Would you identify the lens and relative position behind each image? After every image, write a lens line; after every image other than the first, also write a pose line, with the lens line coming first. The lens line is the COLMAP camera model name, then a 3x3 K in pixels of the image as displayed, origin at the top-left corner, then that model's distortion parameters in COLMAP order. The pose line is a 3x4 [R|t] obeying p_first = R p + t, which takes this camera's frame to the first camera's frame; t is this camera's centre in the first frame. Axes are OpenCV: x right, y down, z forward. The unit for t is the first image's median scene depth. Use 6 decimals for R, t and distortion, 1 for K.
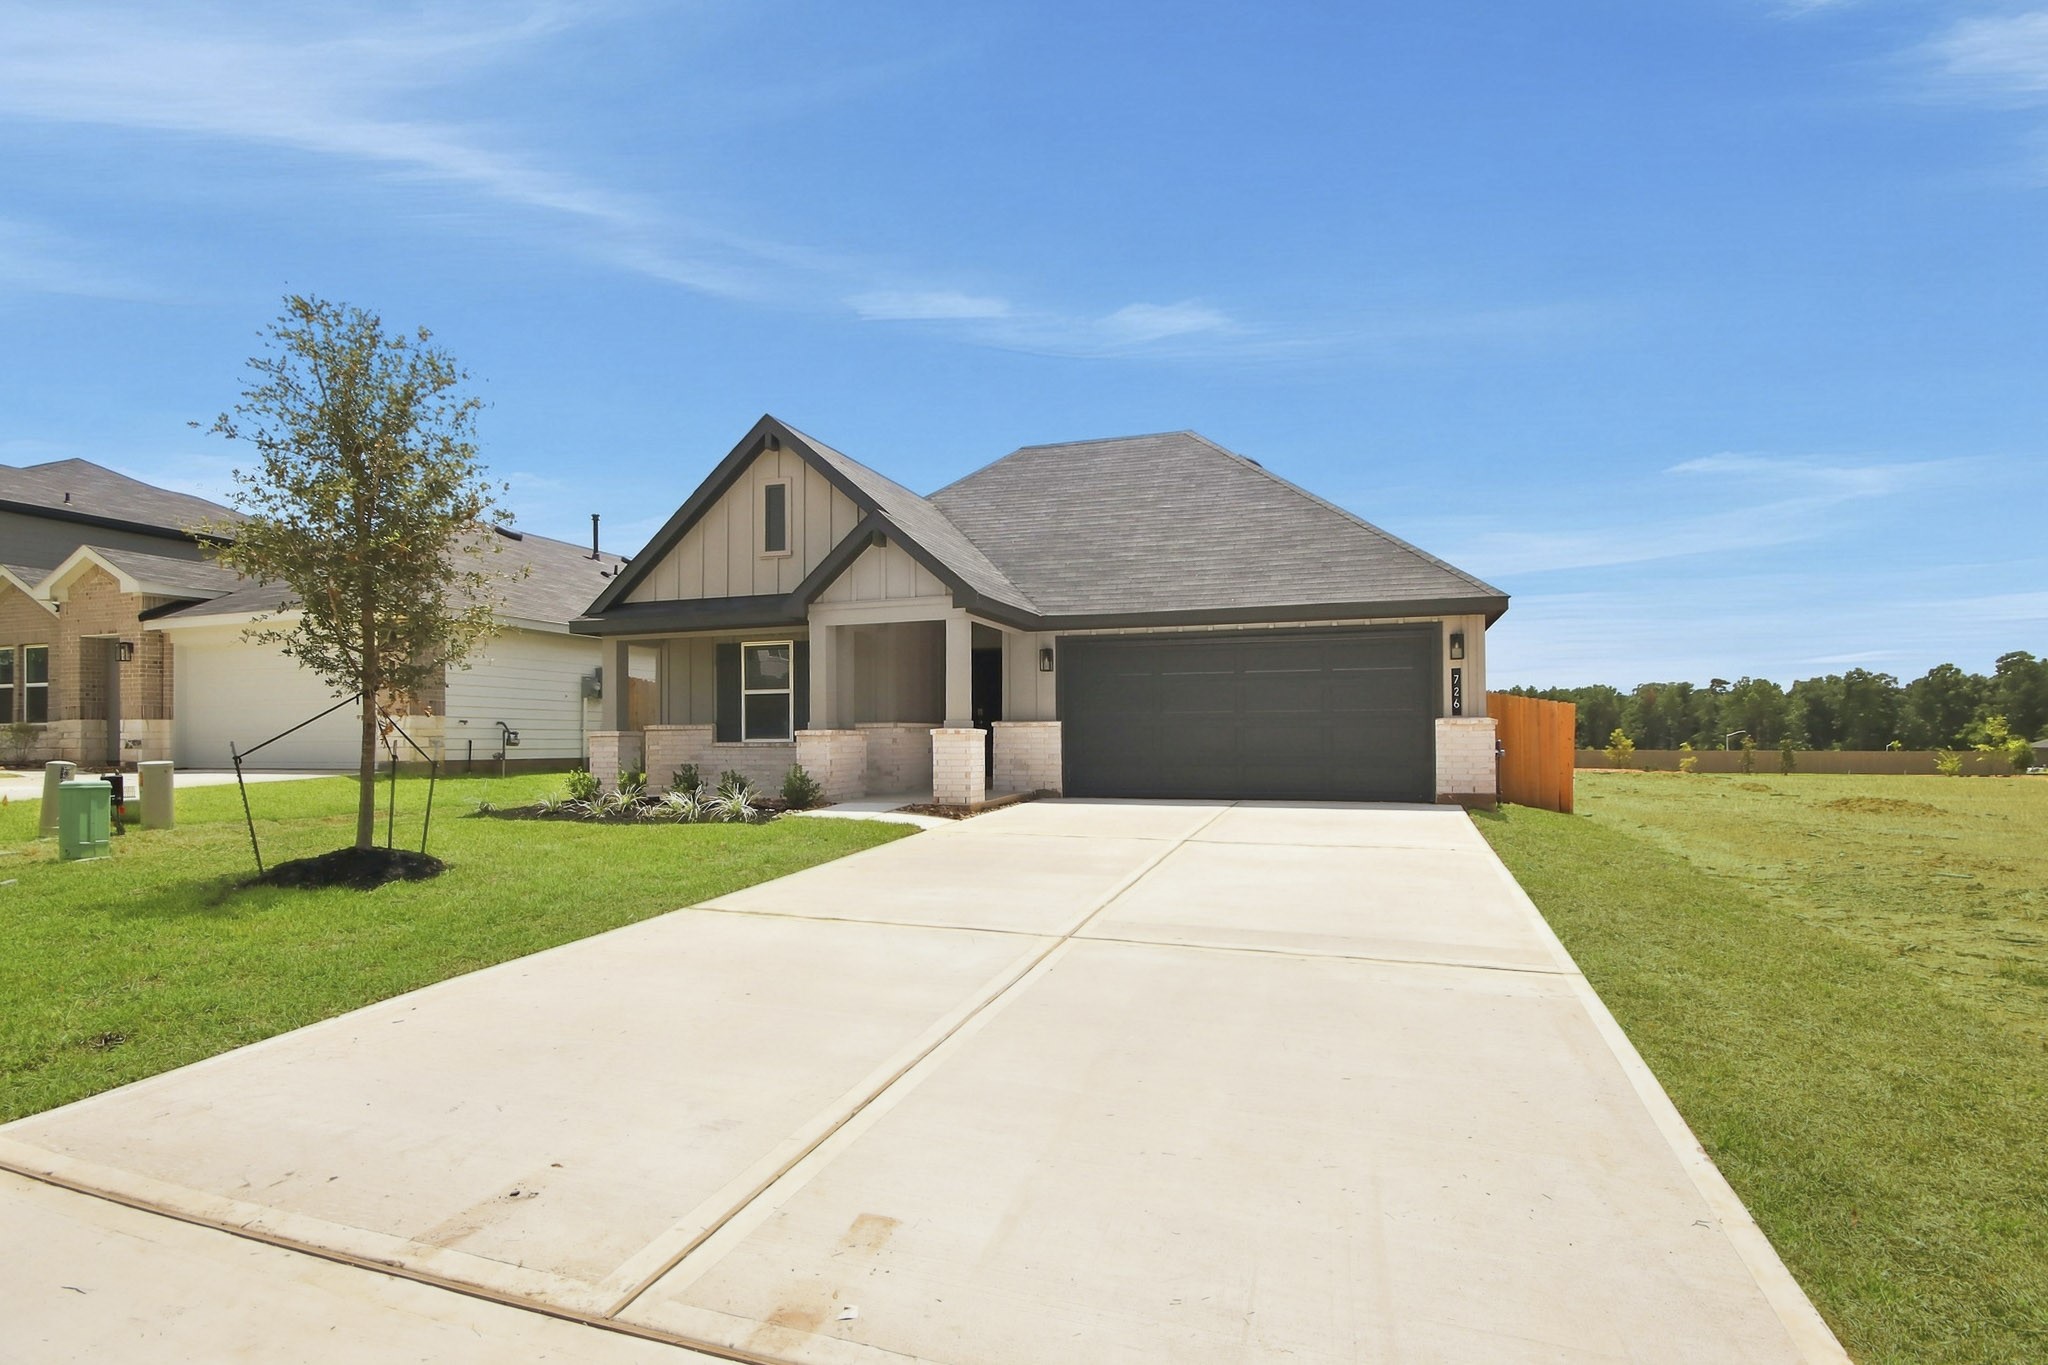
lens RADIAL K [[1005.2, 0, 1017.7], [0, 1005.2, 726.3], [0, 0, 1]] dist [-0.001103, 0.000660]
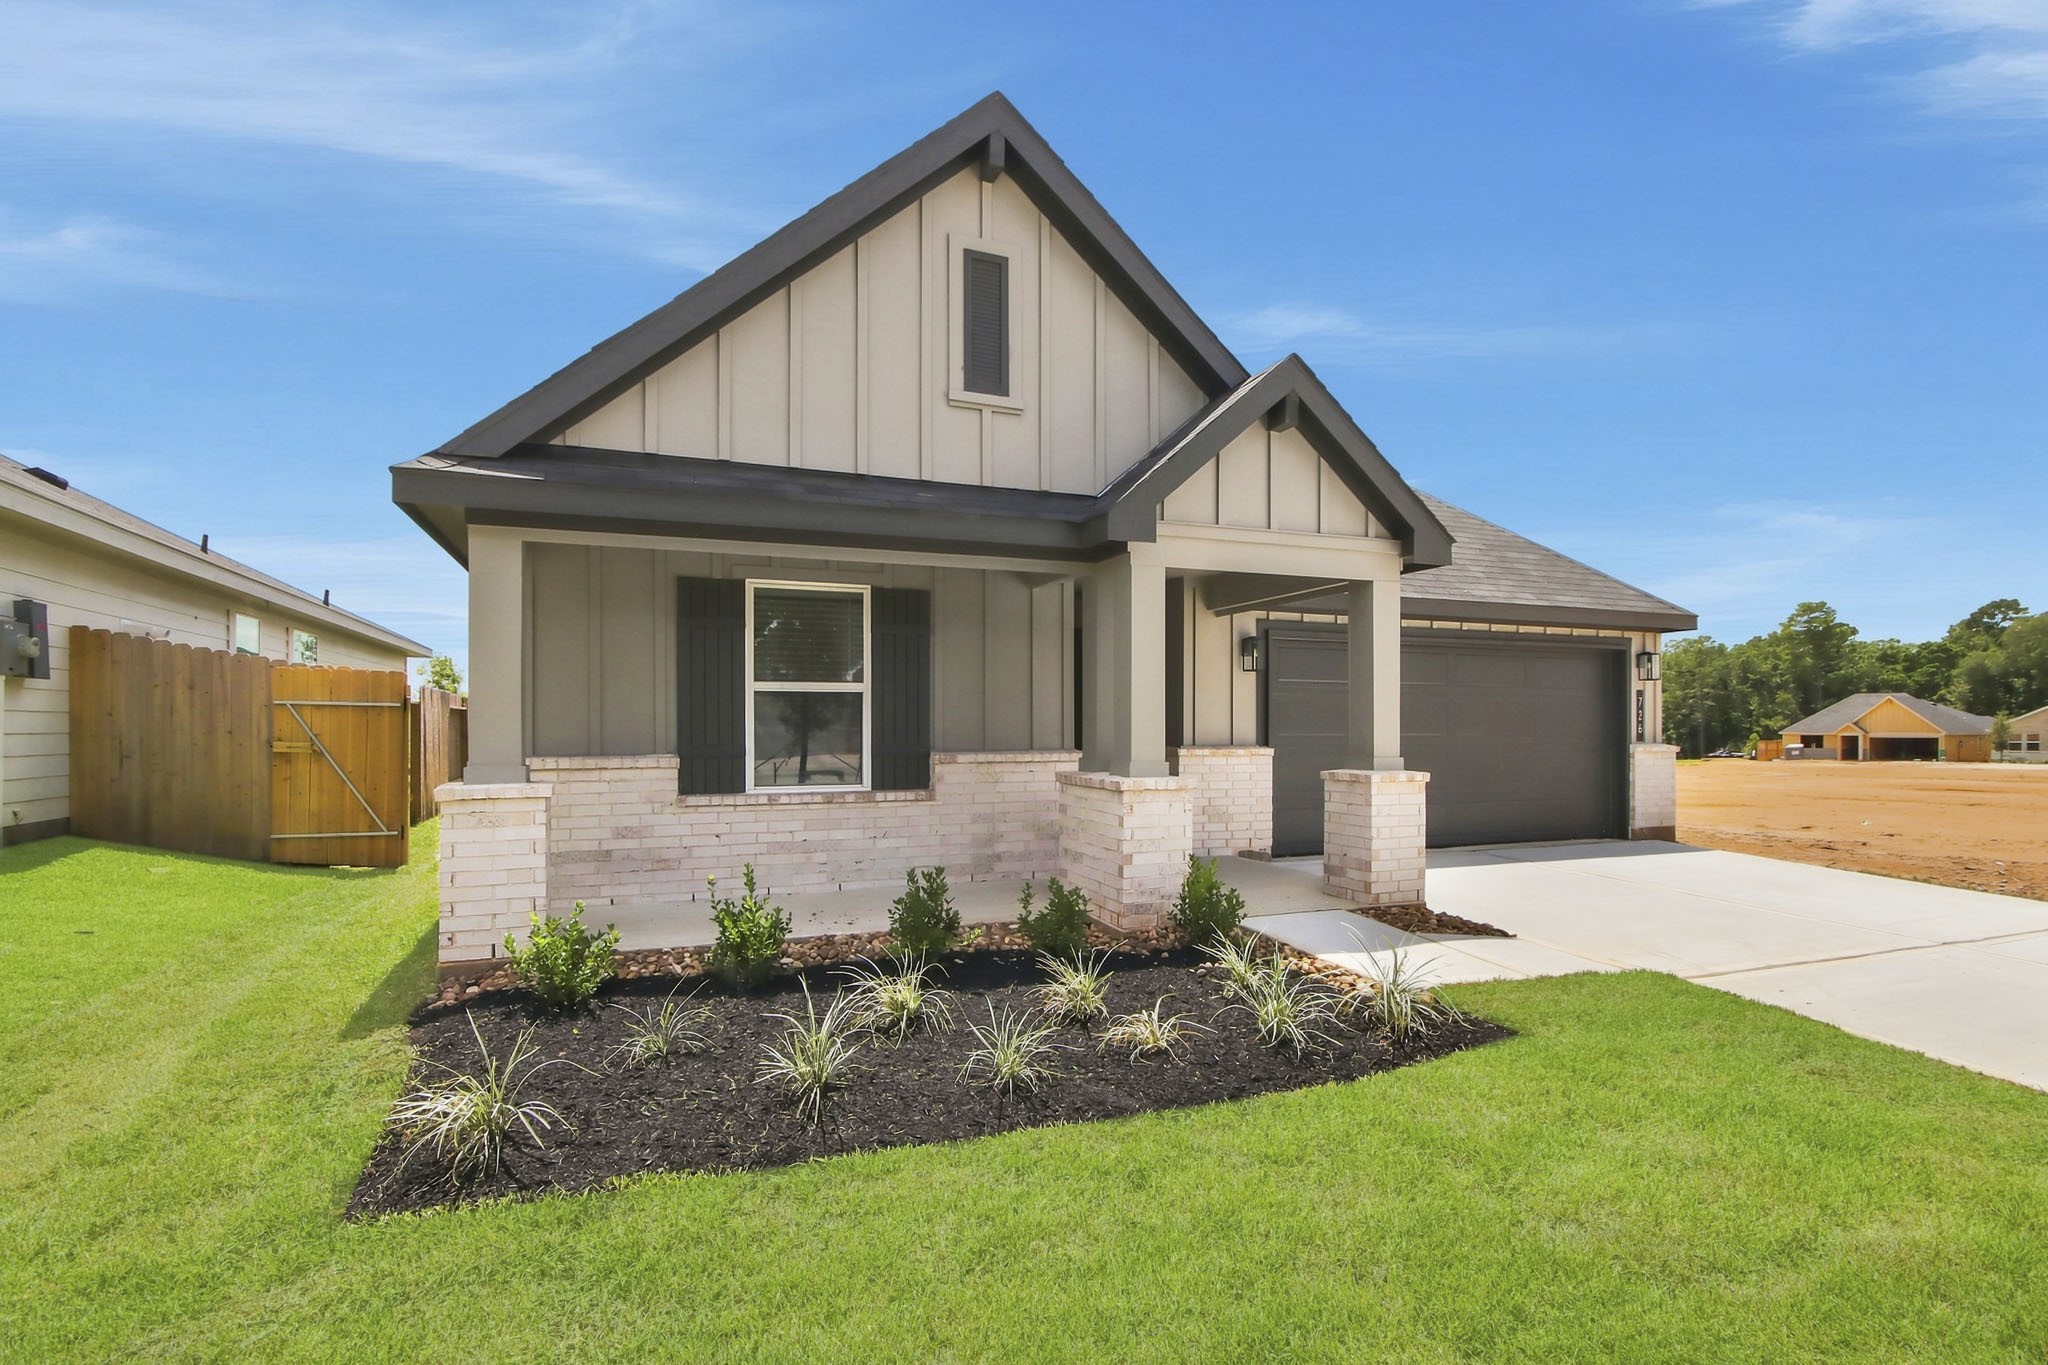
lens RADIAL K [[984.4, 0, 1016.7], [0, 984.4, 731.9], [0, 0, 1]] dist [-0.003573, -0.000113]
pose [[0.756715, 0.001078, 0.653745, -0.526522], [-0.011618, 0.999863, 0.011799, -0.021574], [-0.653642, -0.016524, 0.756623, 0.633447]]
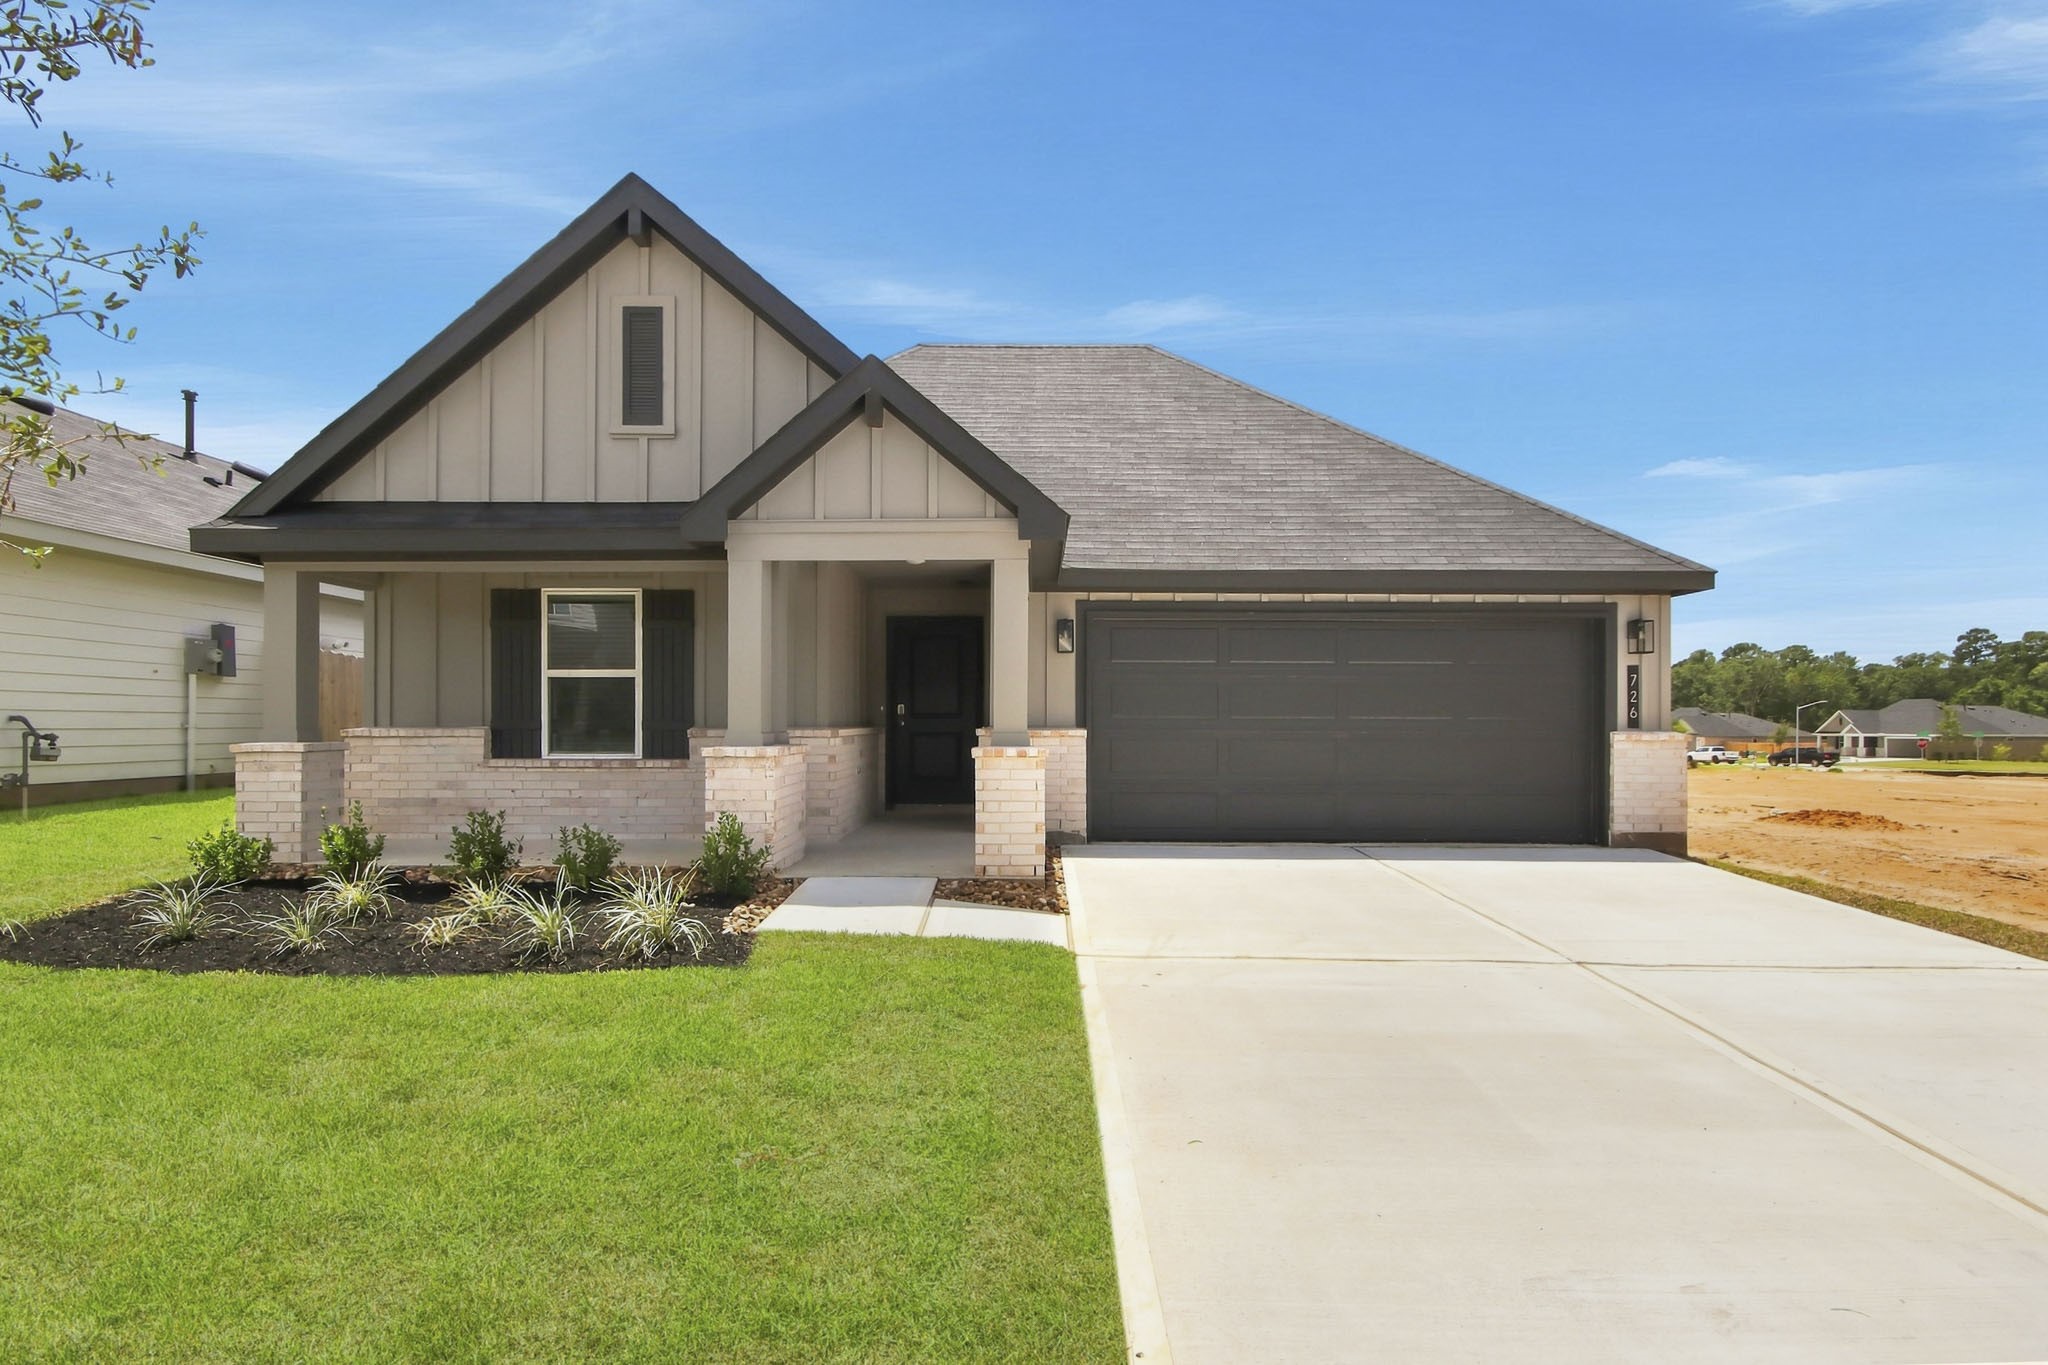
lens RADIAL K [[1005.2, 0, 1017.7], [0, 1005.2, 726.3], [0, 0, 1]] dist [-0.001103, 0.000660]
pose [[0.949065, 0.006726, 0.315007, -0.215920], [-0.011594, 0.999841, 0.013583, -0.015708], [-0.314866, -0.016543, 0.948992, 0.394194]]
